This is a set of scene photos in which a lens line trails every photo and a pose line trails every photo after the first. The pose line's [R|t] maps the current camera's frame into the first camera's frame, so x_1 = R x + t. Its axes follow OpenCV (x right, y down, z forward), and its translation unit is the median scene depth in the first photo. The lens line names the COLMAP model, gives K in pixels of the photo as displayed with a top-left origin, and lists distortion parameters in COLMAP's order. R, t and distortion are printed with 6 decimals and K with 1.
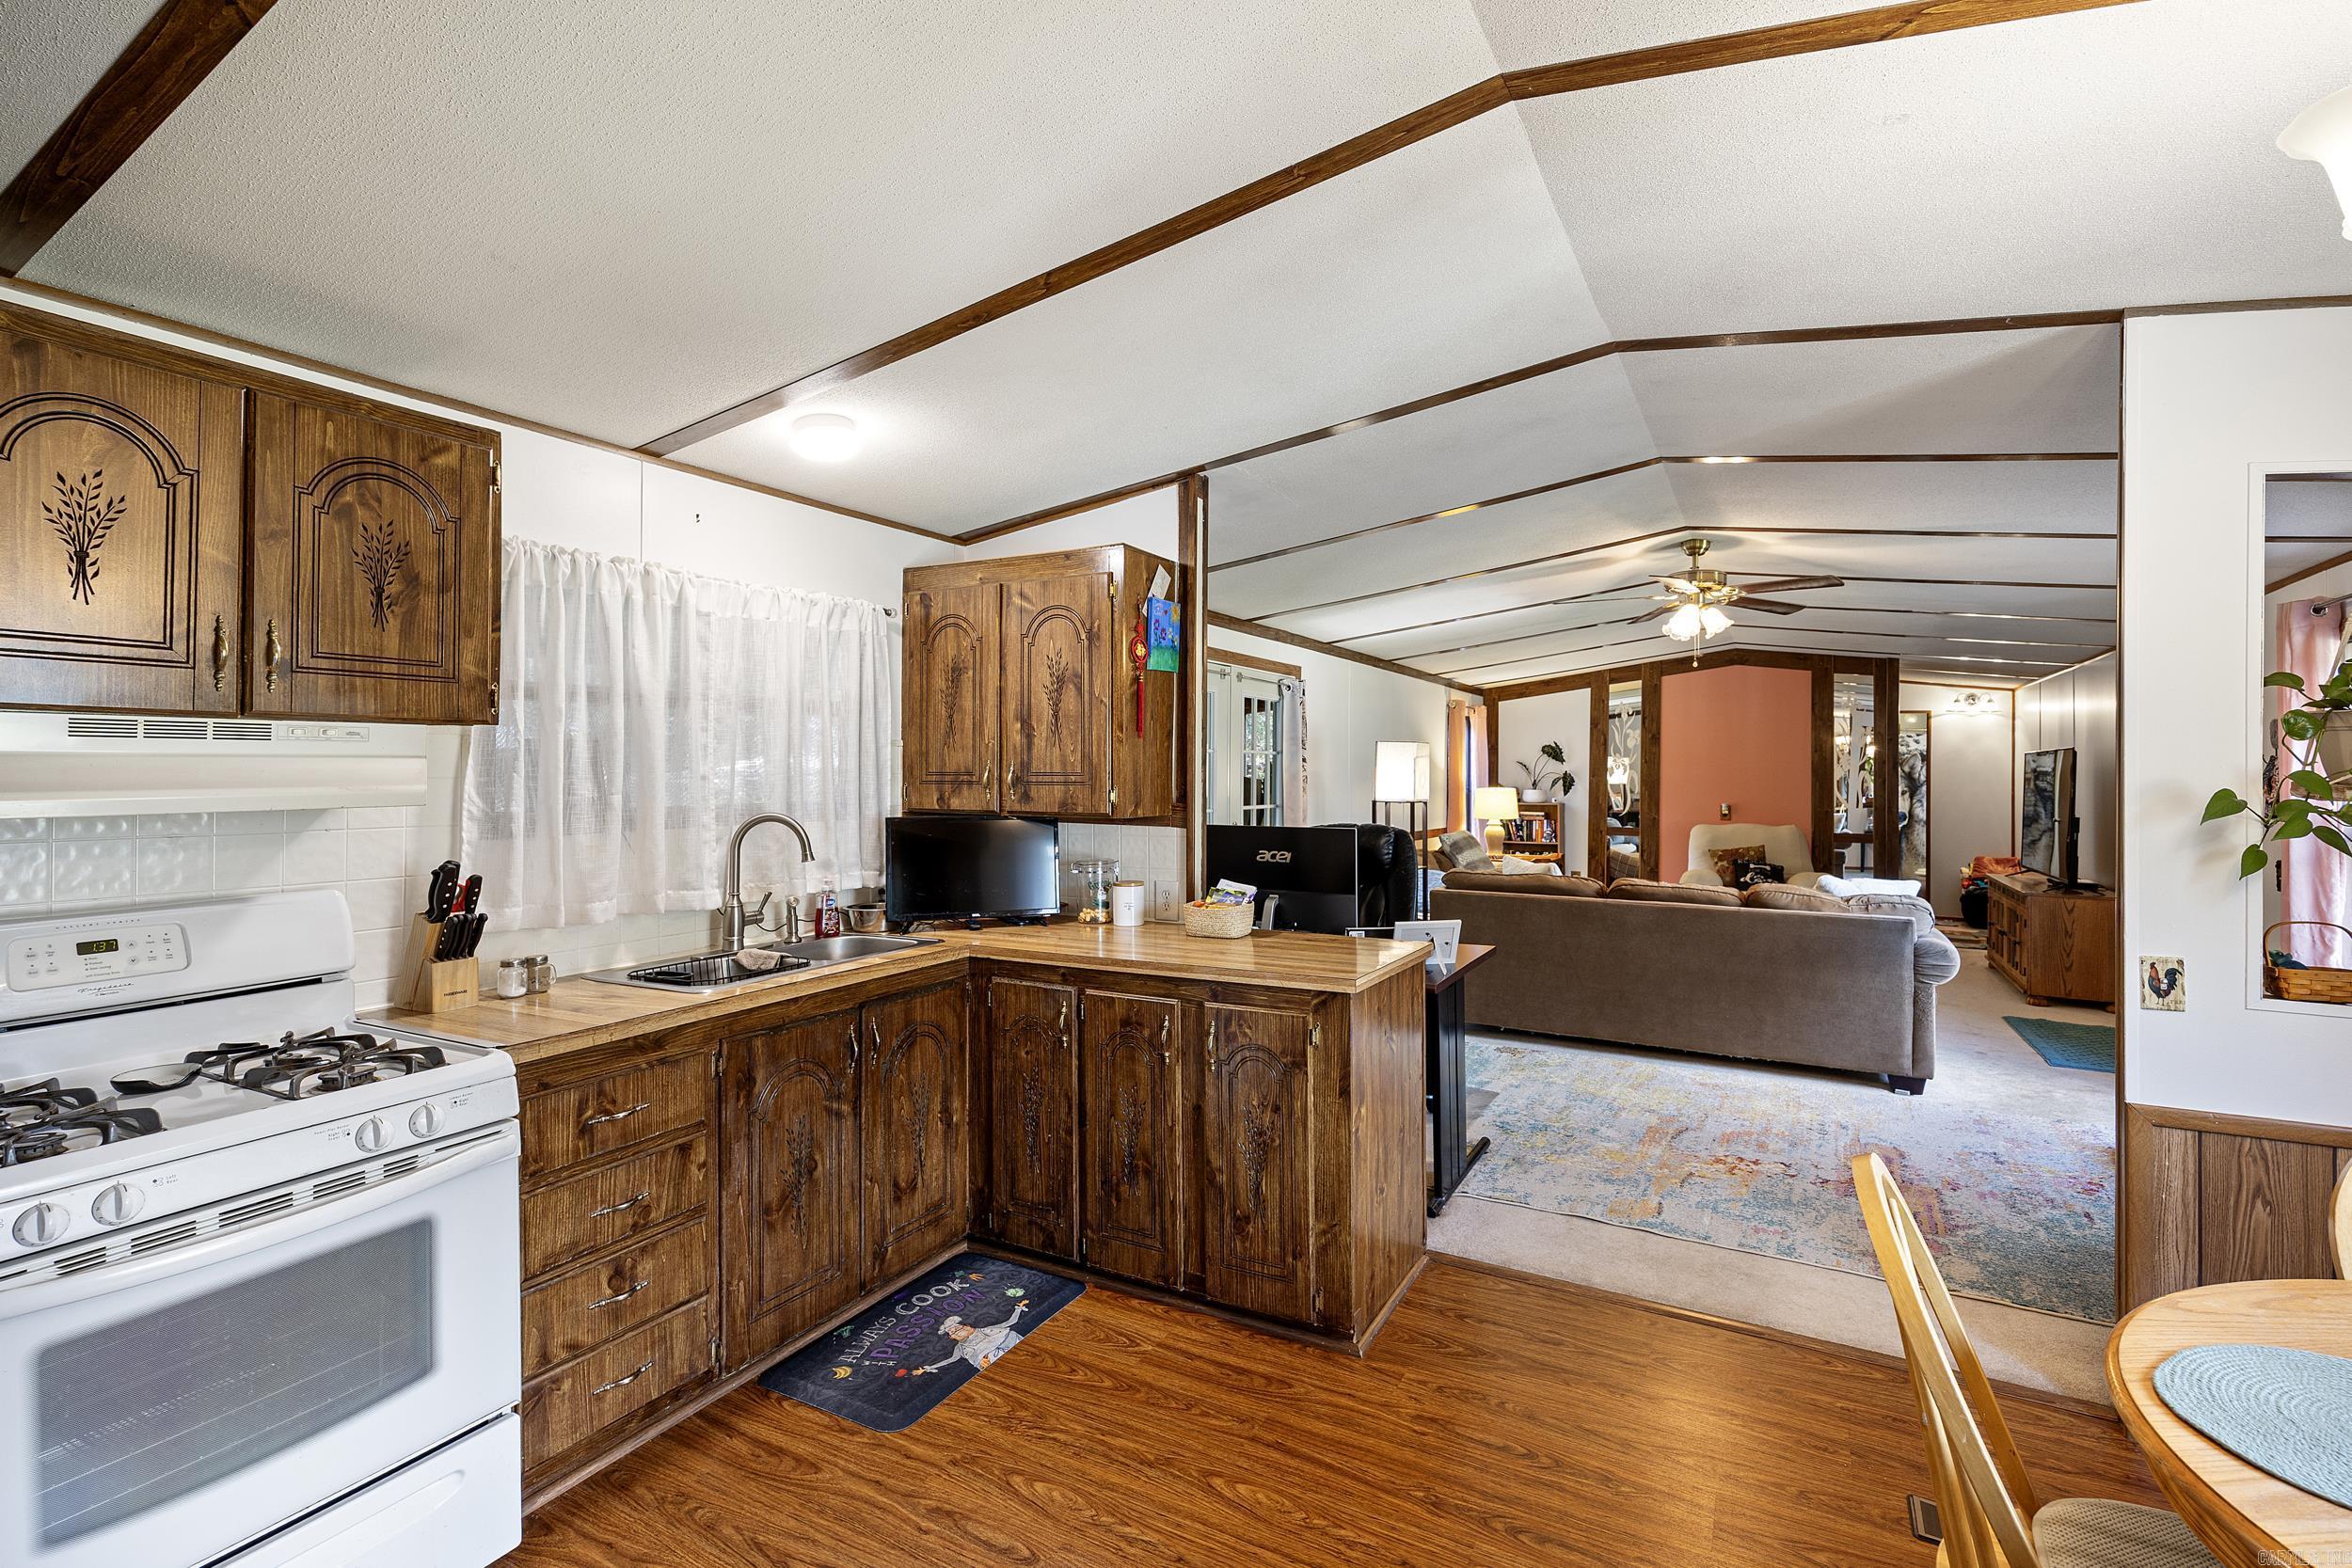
lens RADIAL K [[1046.8, 0, 1180.4], [0, 1046.8, 764.5], [0, 0, 1]] dist [0.000562, 0.000195]
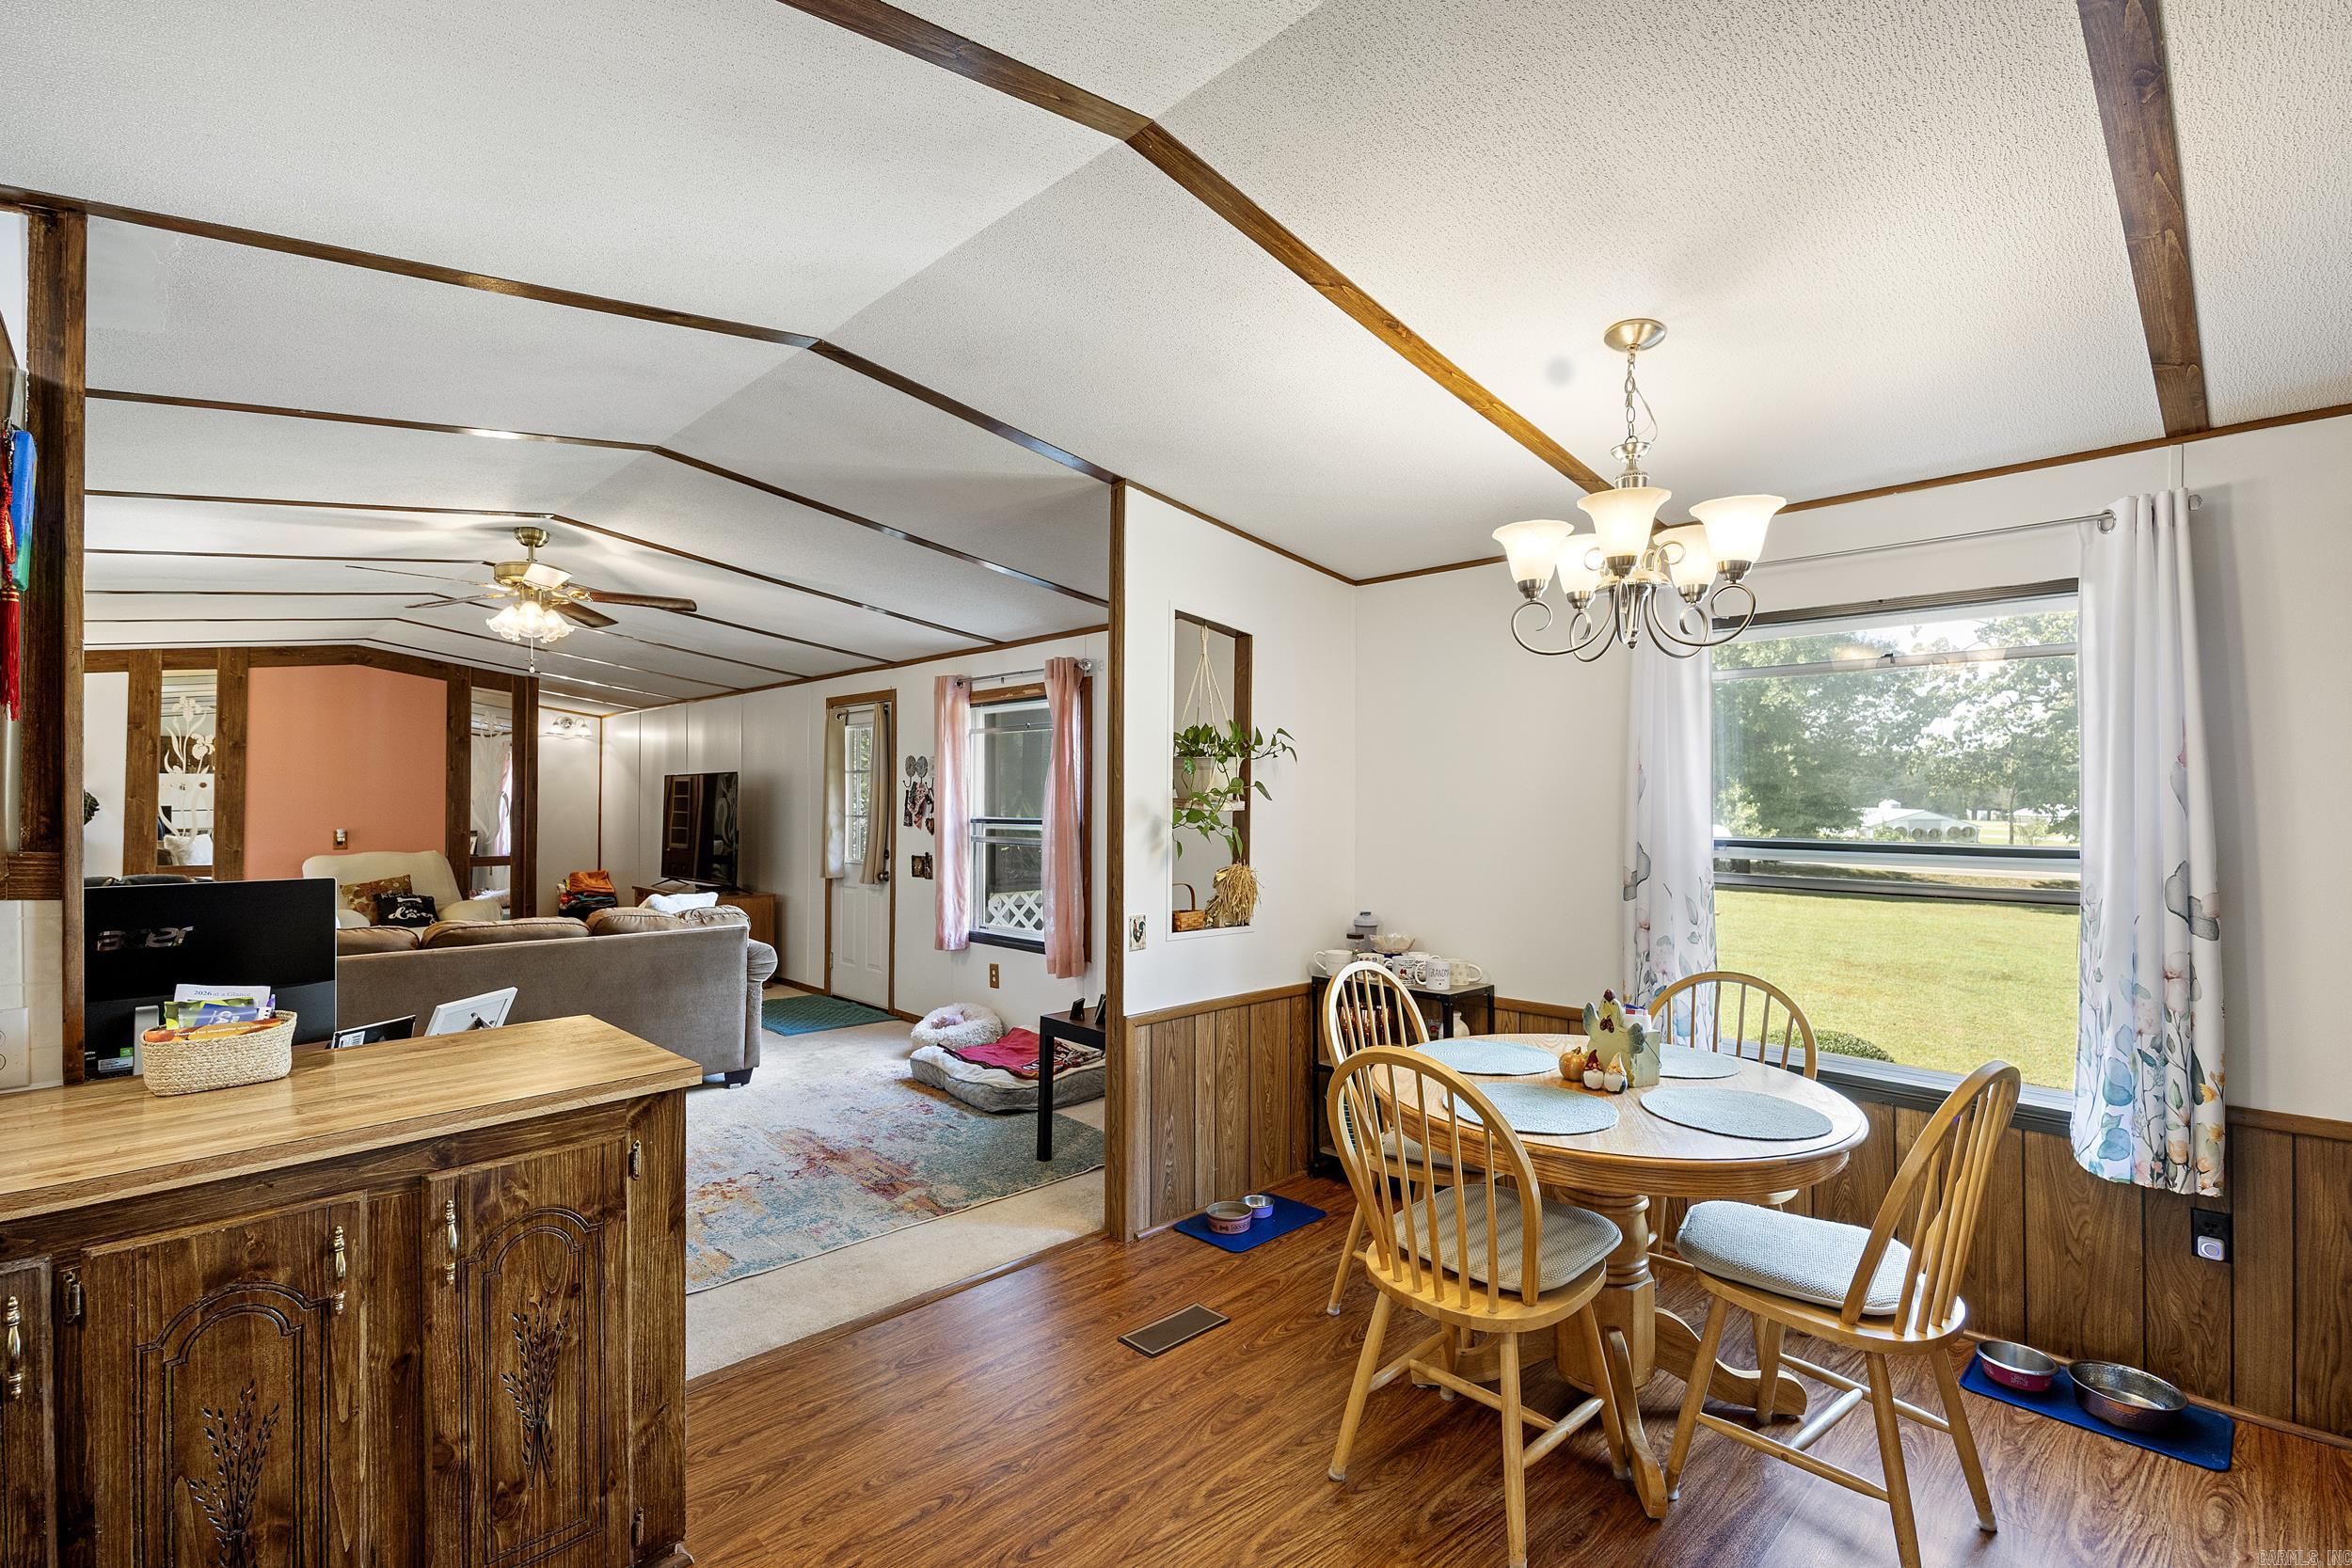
lens RADIAL K [[1089.1, 0, 1166.8], [0, 1089.1, 796.7], [0, 0, 1]] dist [0.004189, 0.000073]
pose [[0.275898, -0.001795, 0.961185, -0.461897], [-0.009220, 0.999947, 0.004513, 0.004558], [-0.961143, -0.010107, 0.275866, 0.429316]]
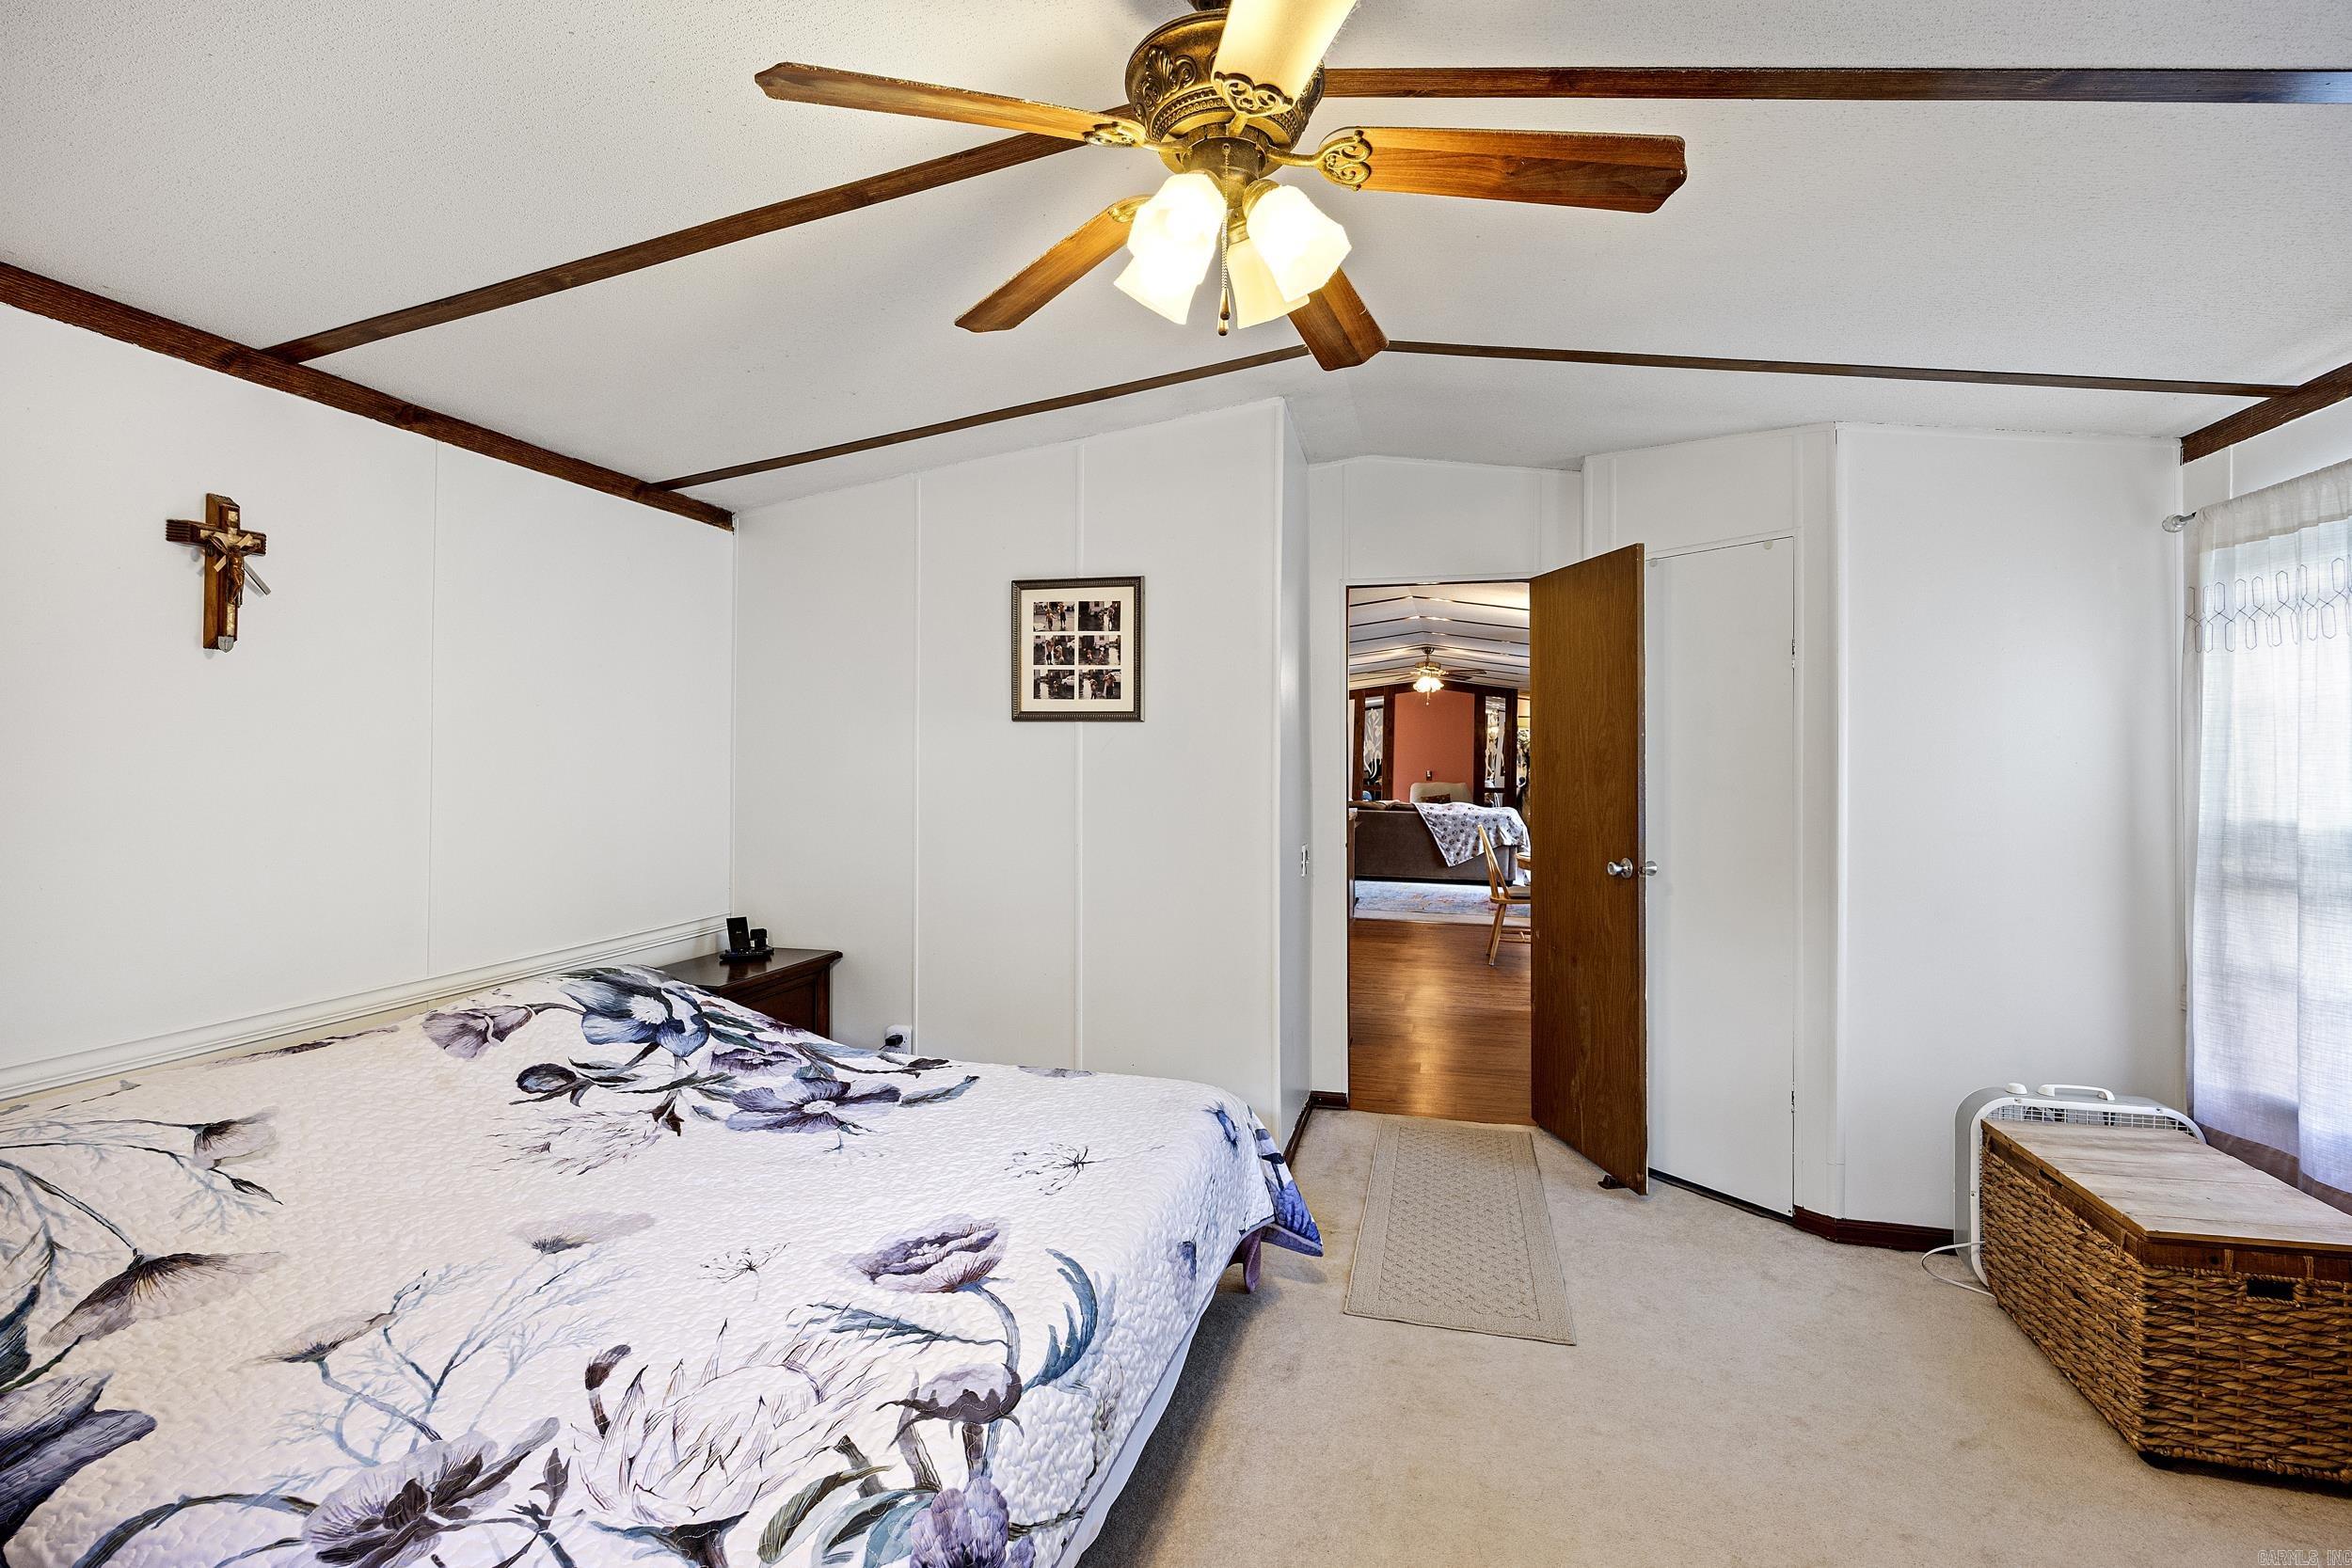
lens RADIAL K [[1073.4, 0, 1181.6], [0, 1073.4, 763.0], [0, 0, 1]] dist [0.007674, 0.000124]
pose [[0.961996, -0.000659, 0.273062, -1.171461], [-0.004453, 0.999826, 0.018101, -0.013891], [-0.273026, -0.018629, 0.961826, -1.945413]]
